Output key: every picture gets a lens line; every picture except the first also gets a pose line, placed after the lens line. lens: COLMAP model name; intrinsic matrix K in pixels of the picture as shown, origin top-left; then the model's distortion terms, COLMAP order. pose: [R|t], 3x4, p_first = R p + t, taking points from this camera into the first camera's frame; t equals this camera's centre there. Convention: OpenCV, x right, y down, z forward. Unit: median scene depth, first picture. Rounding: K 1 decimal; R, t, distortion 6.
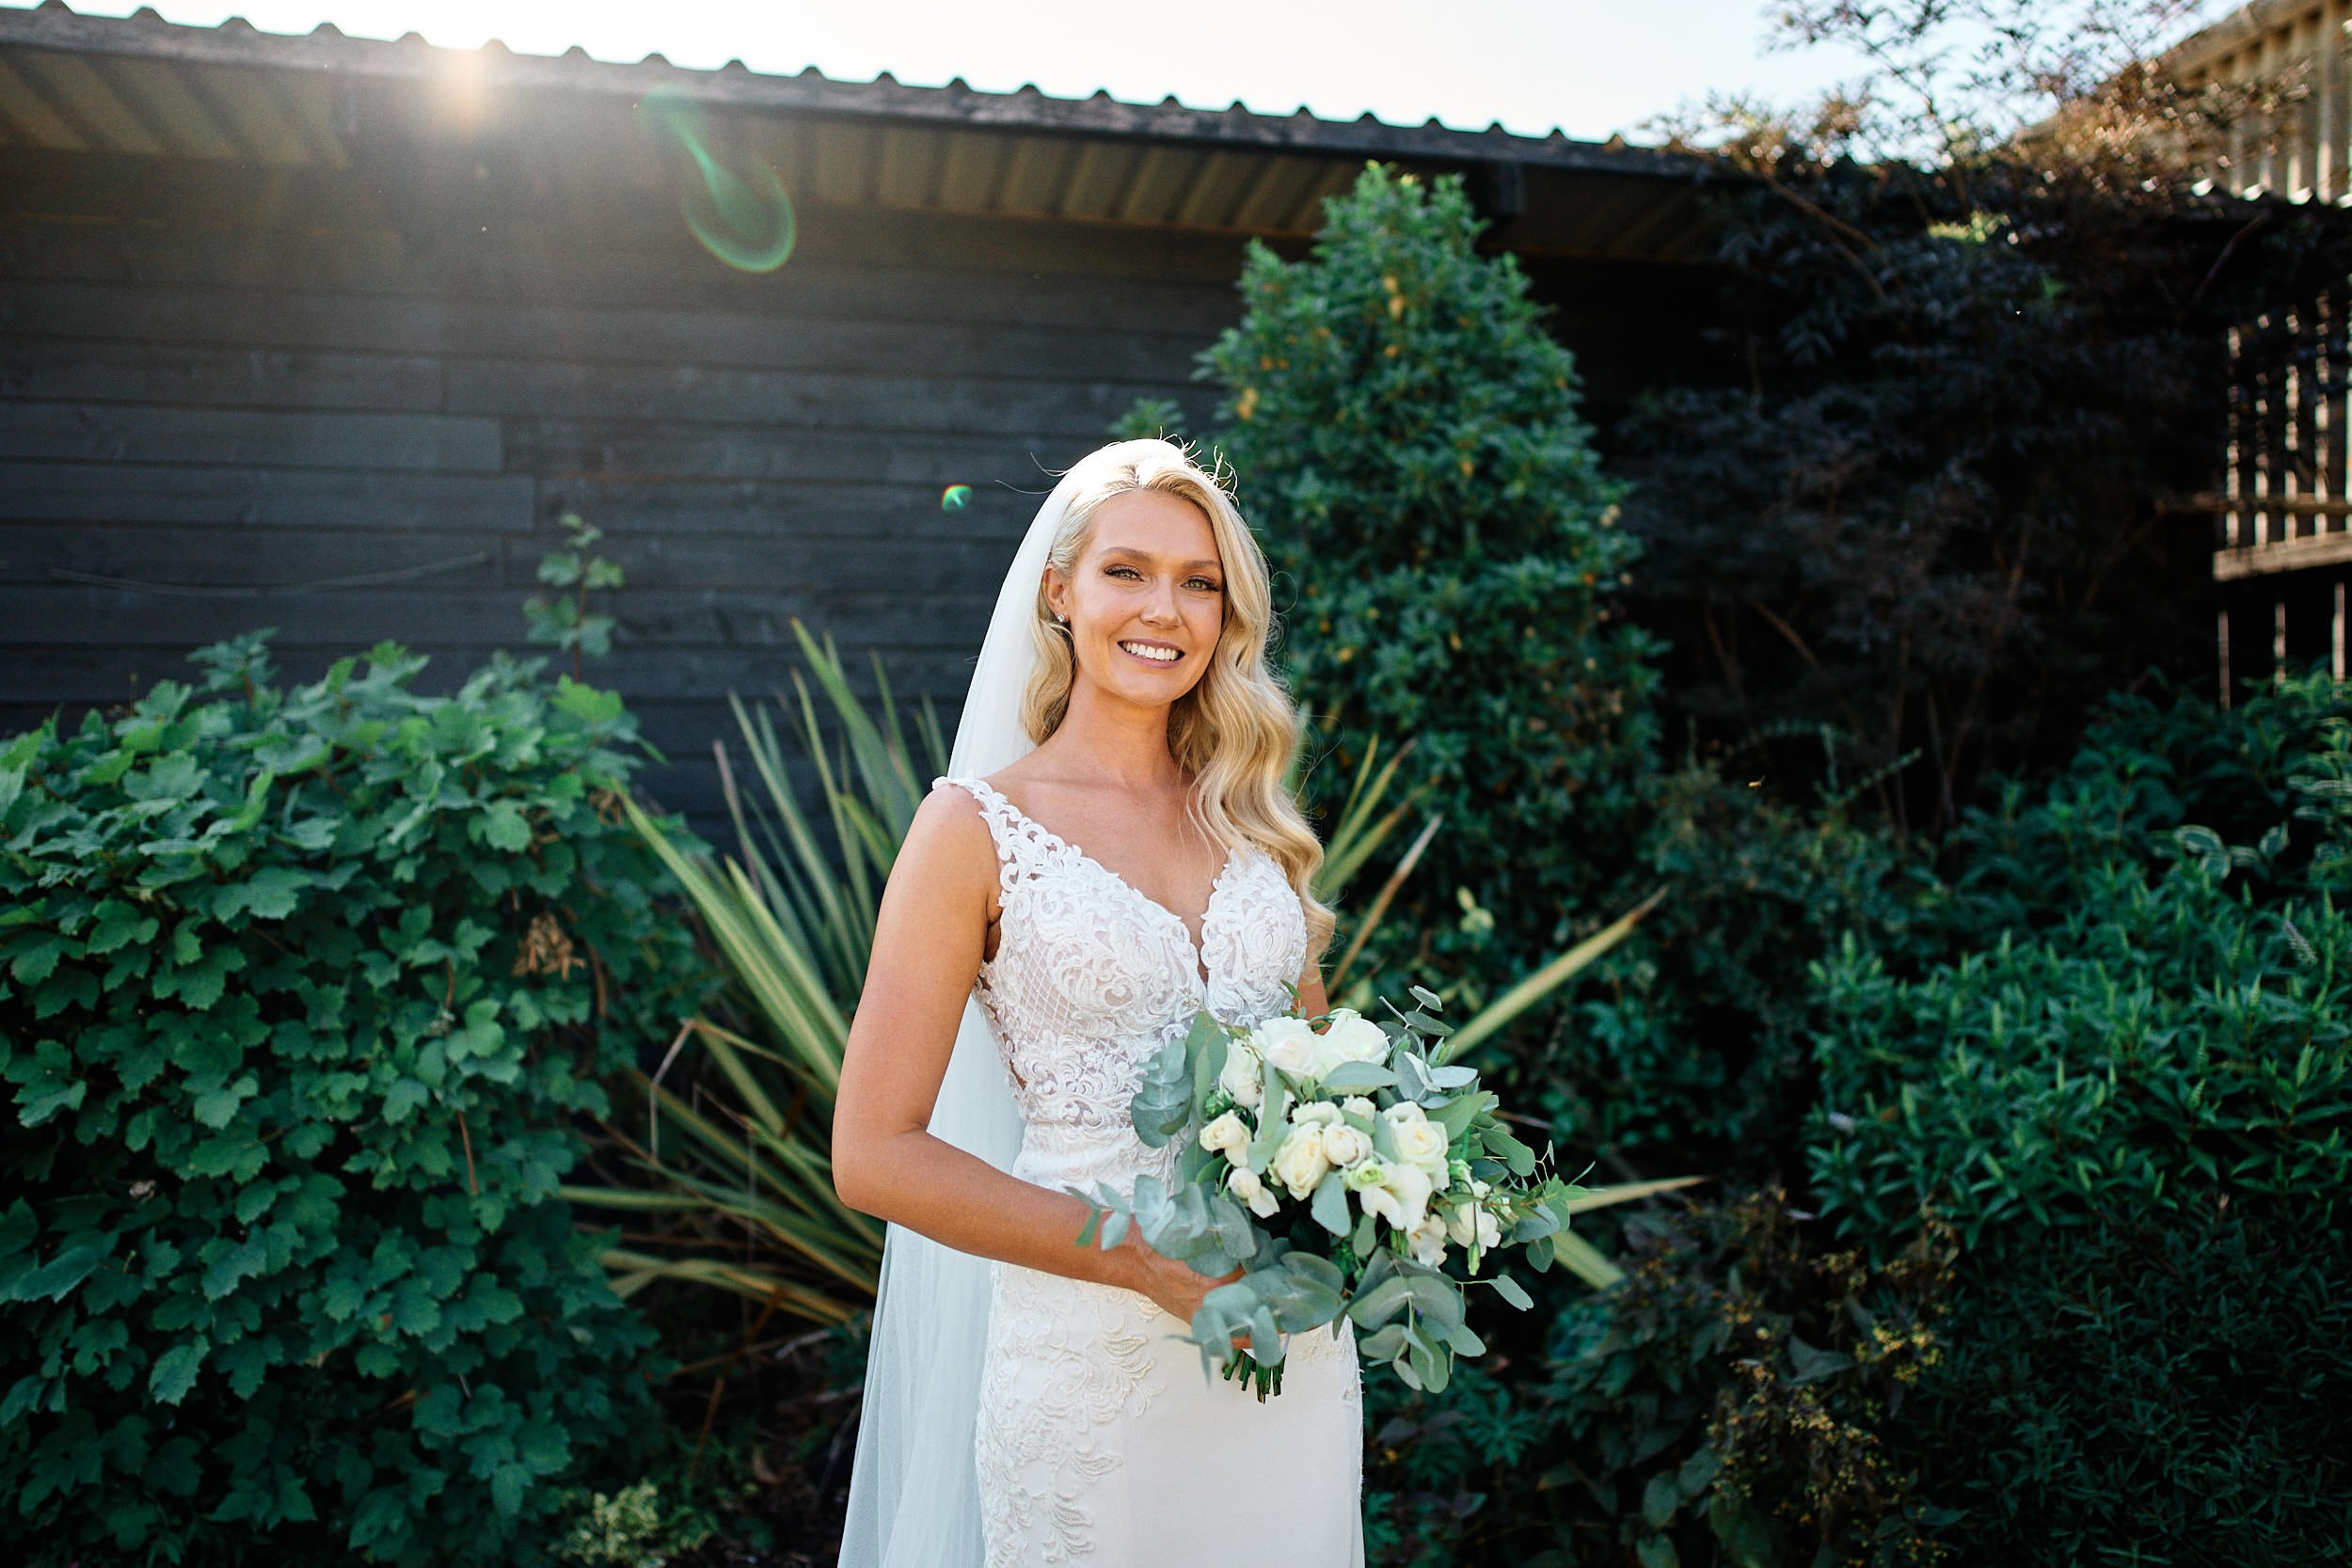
lens RADIAL K [[1562.4, 0, 1175.2], [0, 1562.4, 775.9], [0, 0, 1]] dist [-0.049112, 0.051331]
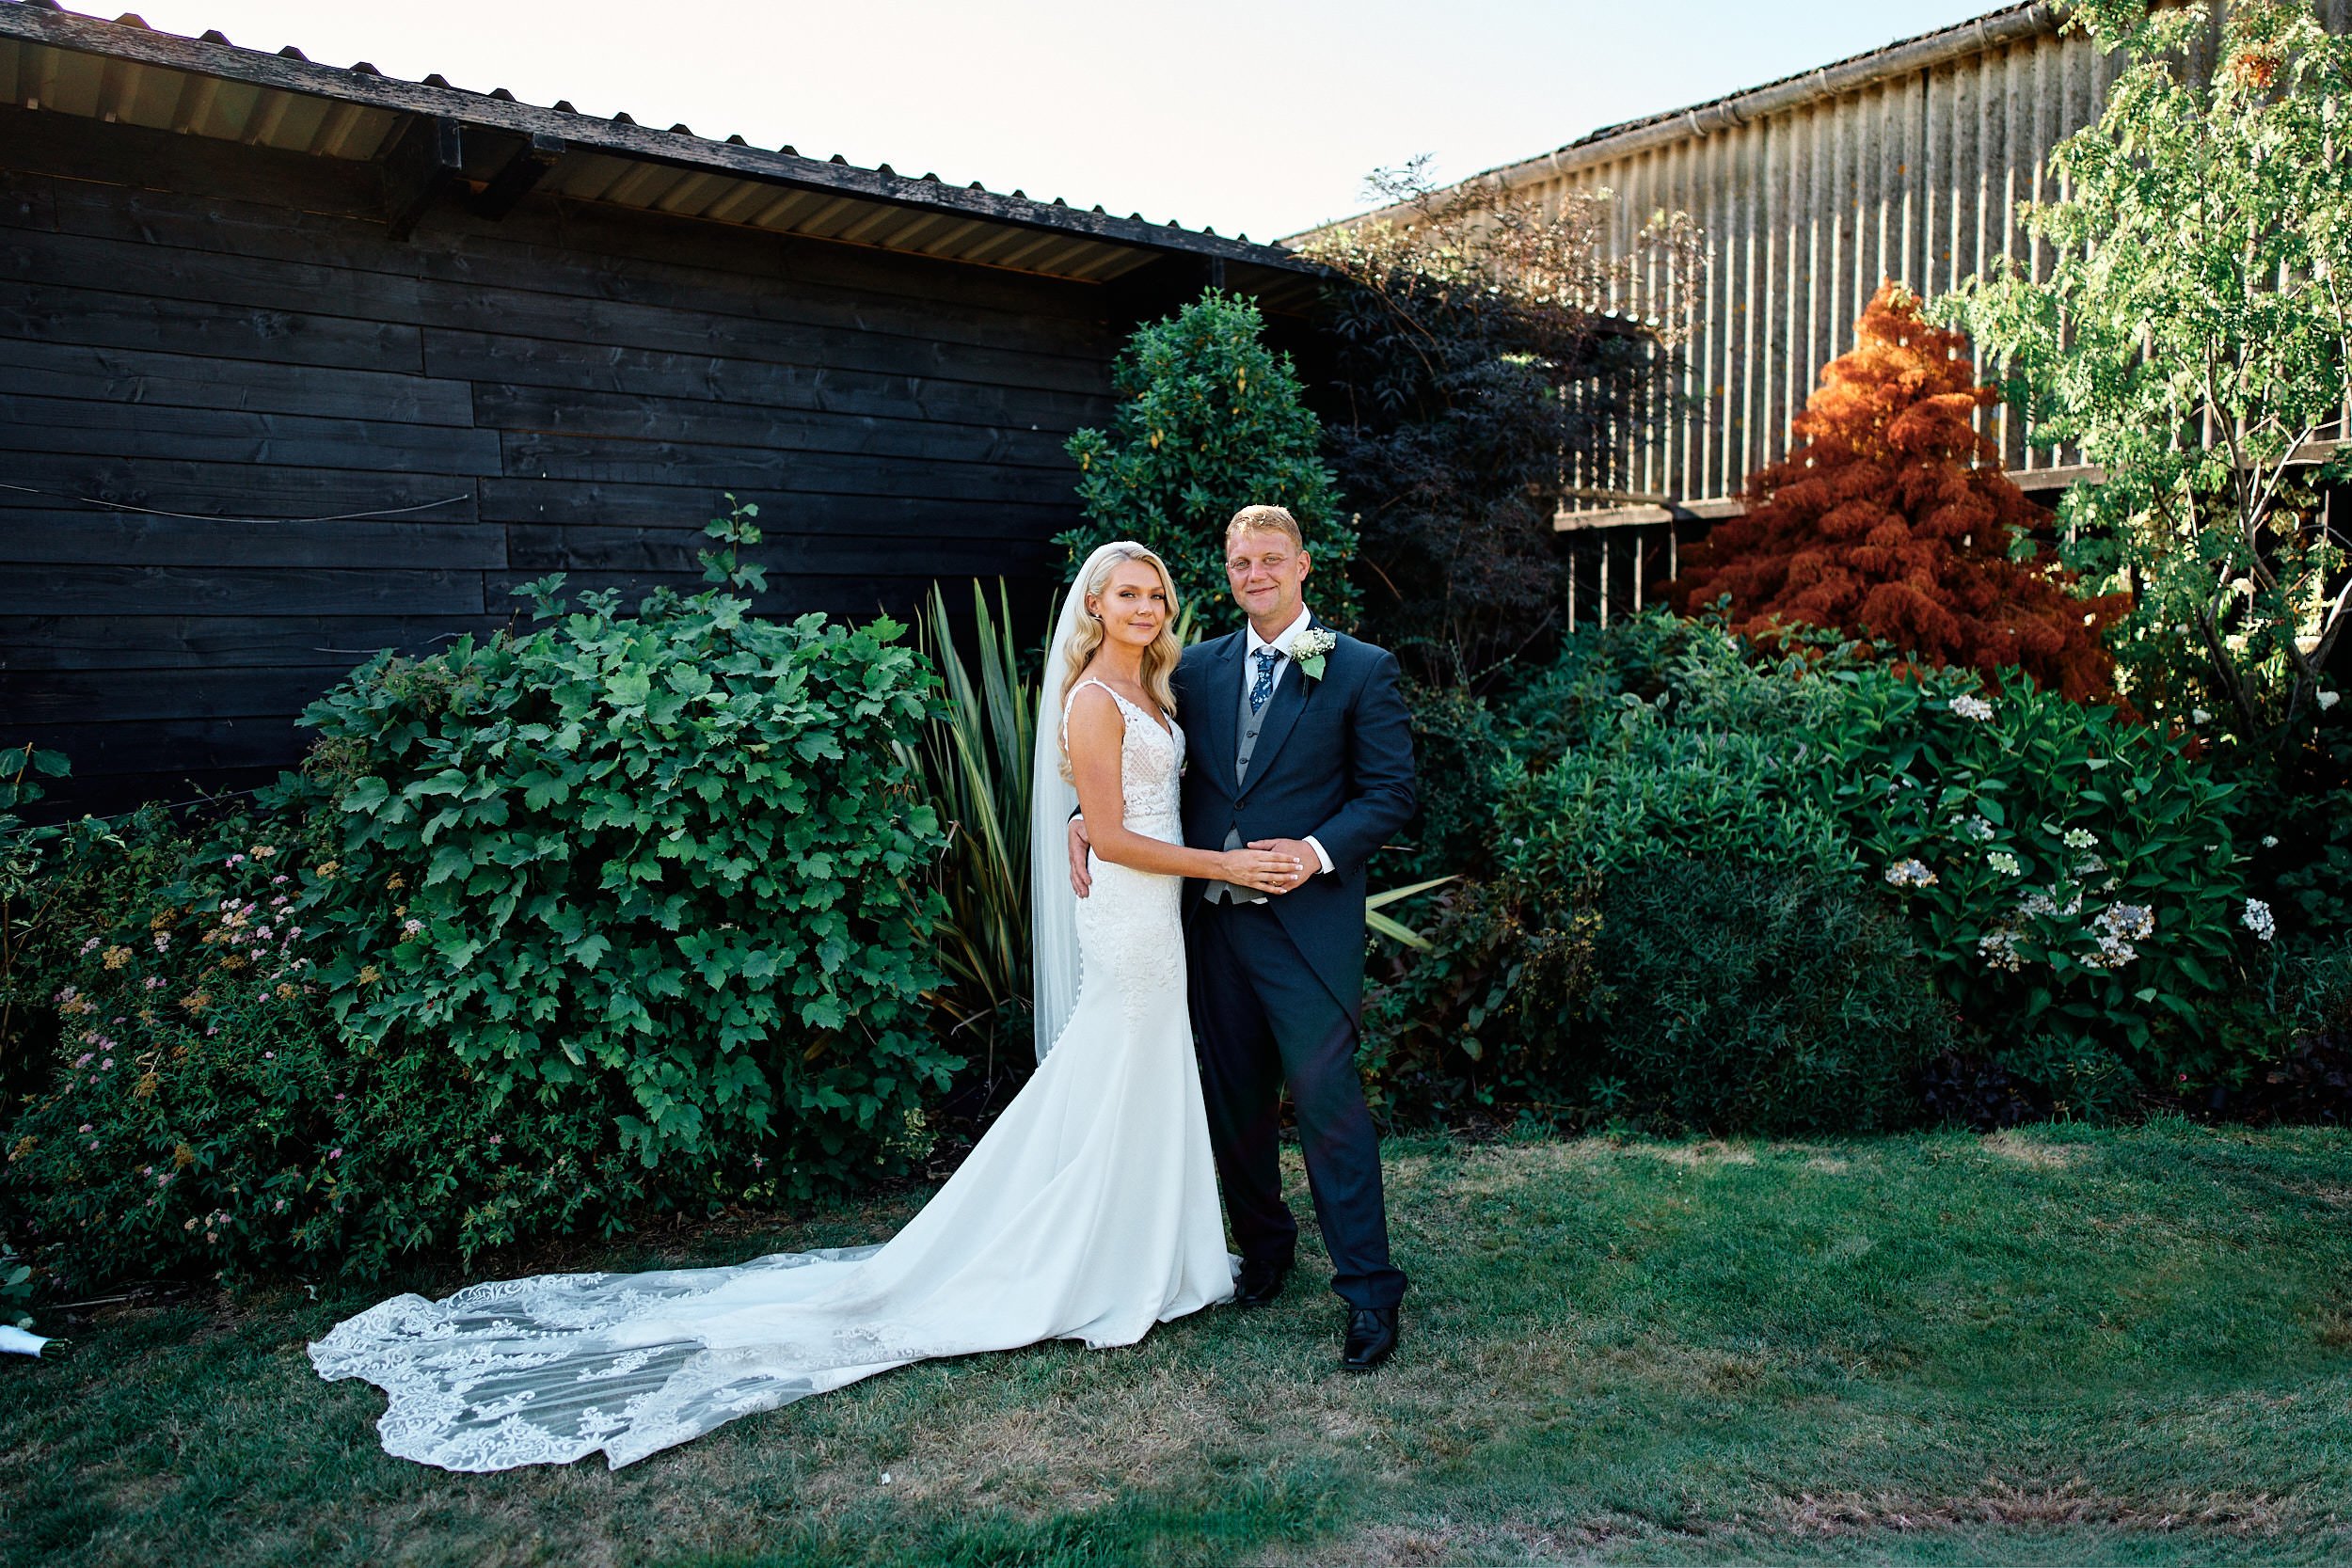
lens RADIAL K [[1570.9, 0, 1176.0], [0, 1570.9, 784.0], [0, 0, 1]] dist [-0.048162, 0.059217]
pose [[0.898838, -0.041880, 0.436275, -0.582438], [0.007611, 0.996765, 0.080005, -0.012458], [-0.438215, -0.068591, 0.896250, -0.425760]]
